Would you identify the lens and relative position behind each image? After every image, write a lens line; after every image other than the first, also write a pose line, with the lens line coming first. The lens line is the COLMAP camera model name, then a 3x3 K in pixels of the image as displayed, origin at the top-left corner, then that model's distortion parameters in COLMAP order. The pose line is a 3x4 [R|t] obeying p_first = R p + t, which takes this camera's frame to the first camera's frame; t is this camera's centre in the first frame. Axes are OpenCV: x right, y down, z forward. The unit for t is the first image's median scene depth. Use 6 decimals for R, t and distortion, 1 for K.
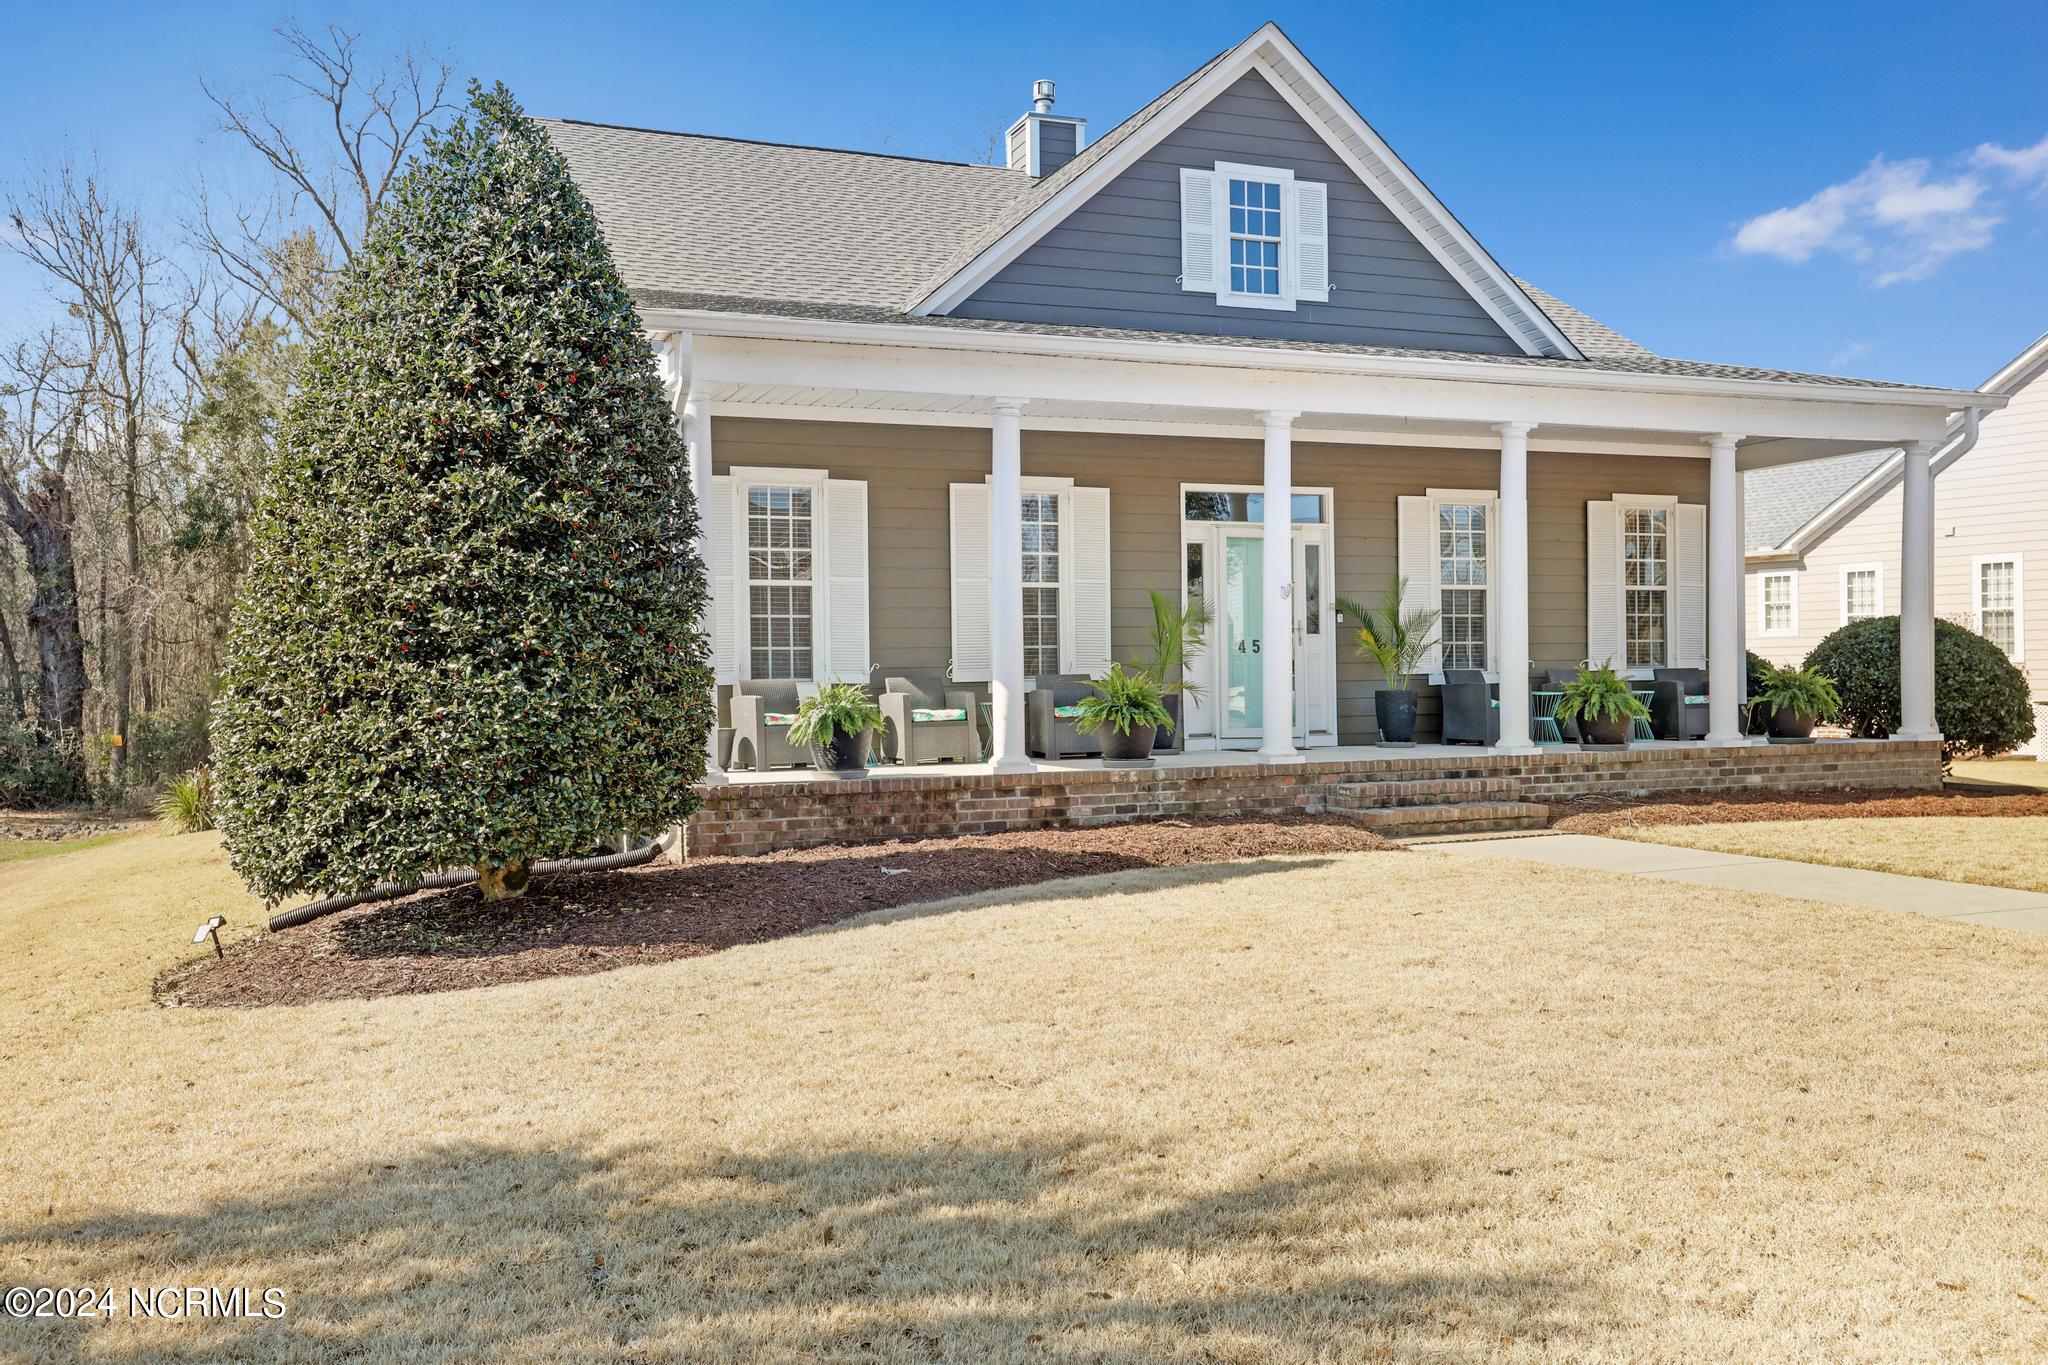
lens RADIAL K [[1676.2, 0, 1019.3], [0, 1676.2, 687.3], [0, 0, 1]] dist [-0.002209, -0.003313]
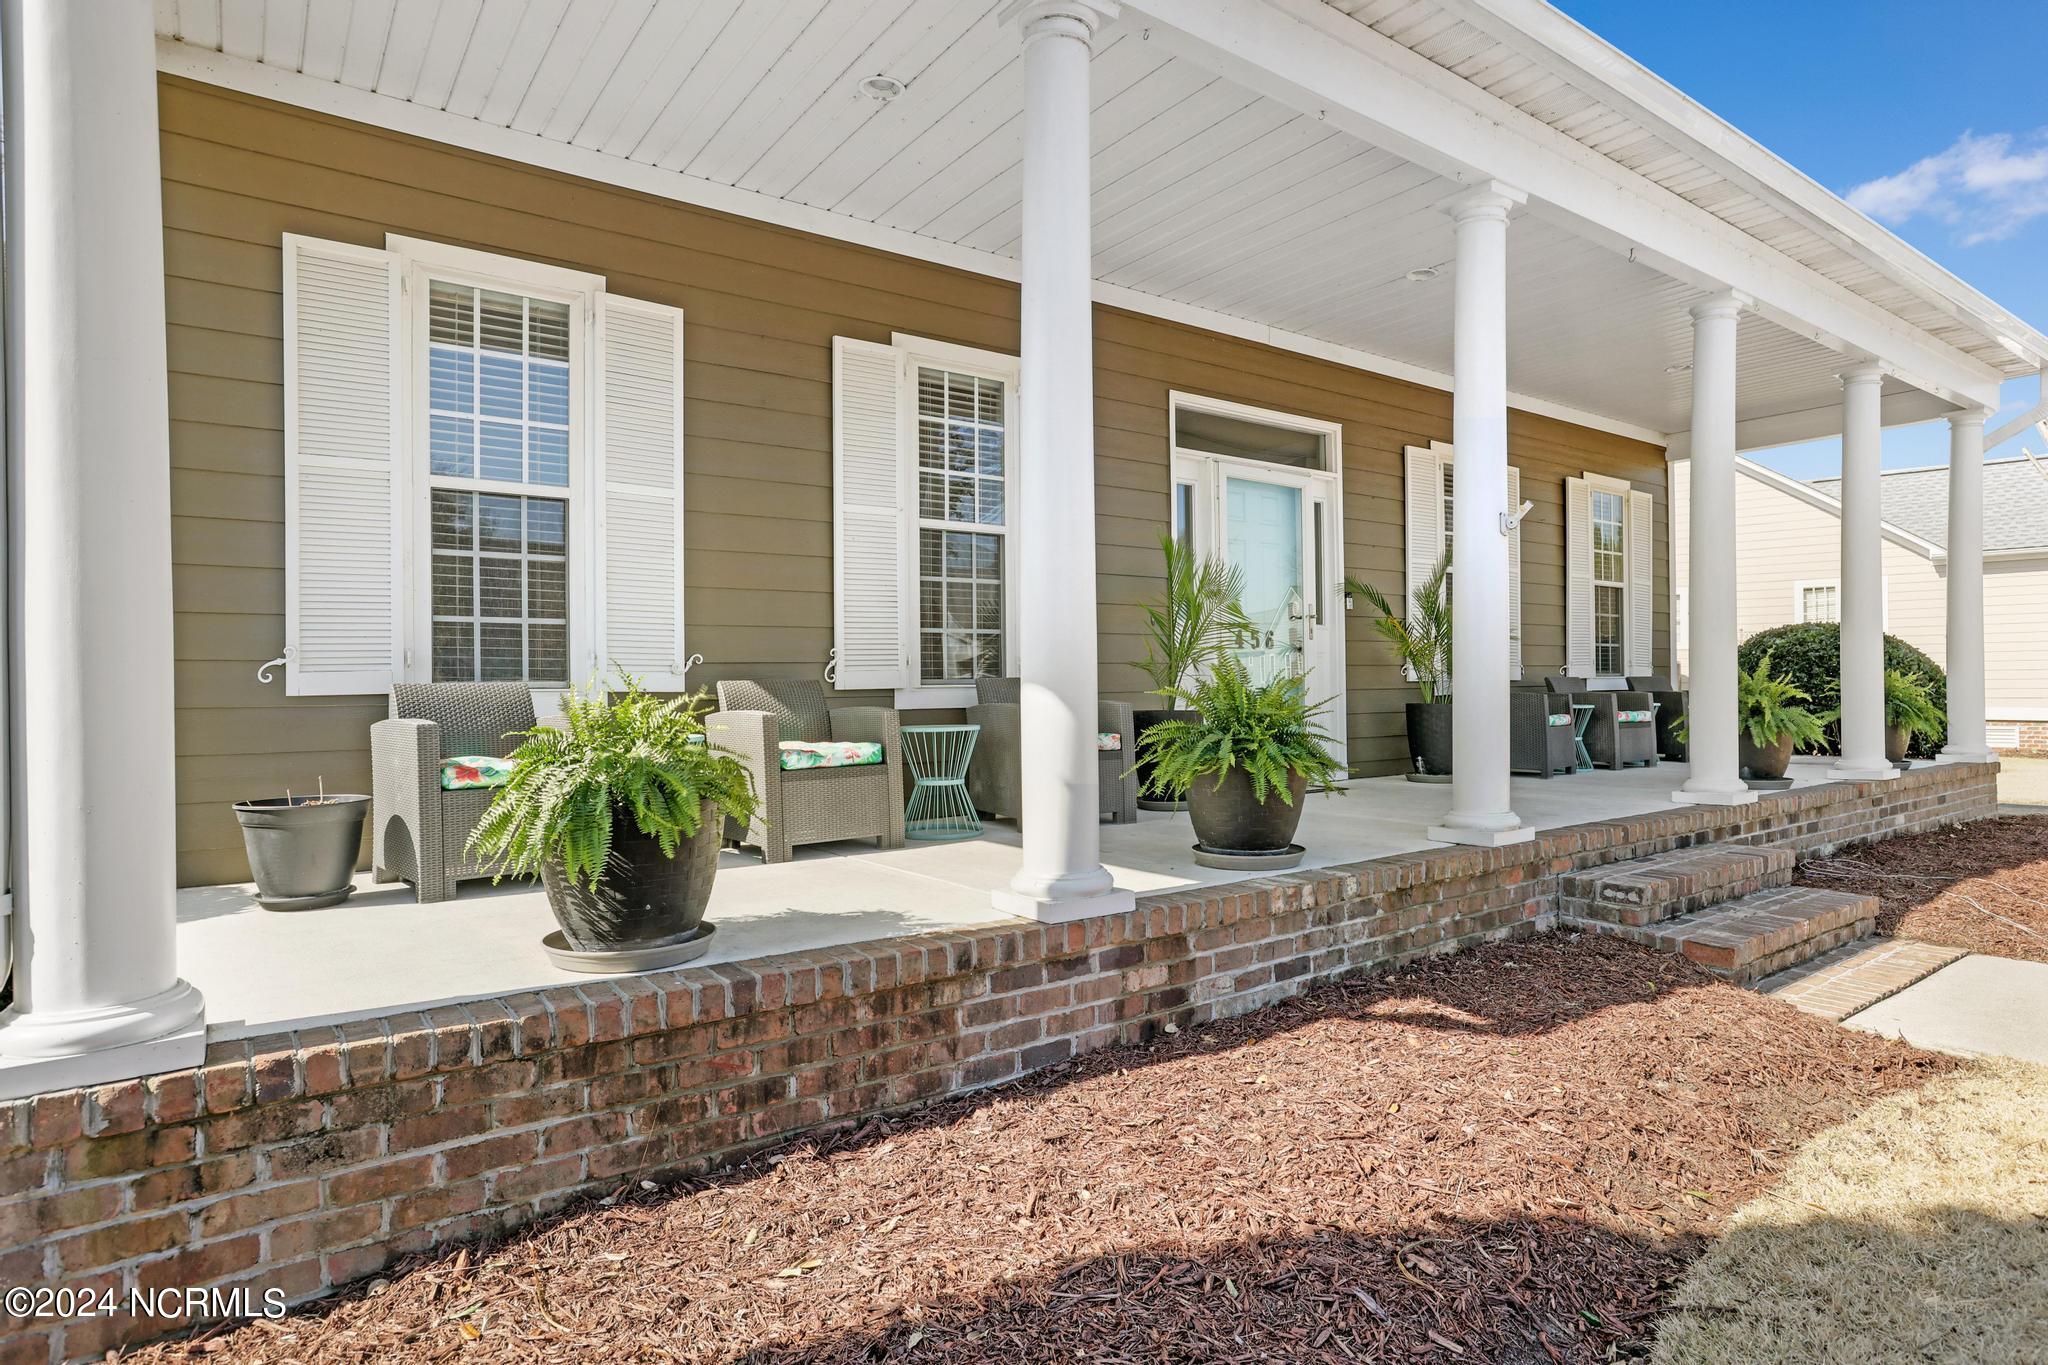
lens RADIAL K [[1100.2, 0, 1039.0], [0, 1100.2, 686.1], [0, 0, 1]] dist [-0.022639, 0.000906]
pose [[0.966278, 0.004542, 0.257461, -0.071378], [-0.002865, 0.999972, -0.006890, -0.001931], [-0.257485, 0.005920, 0.966264, 0.645139]]
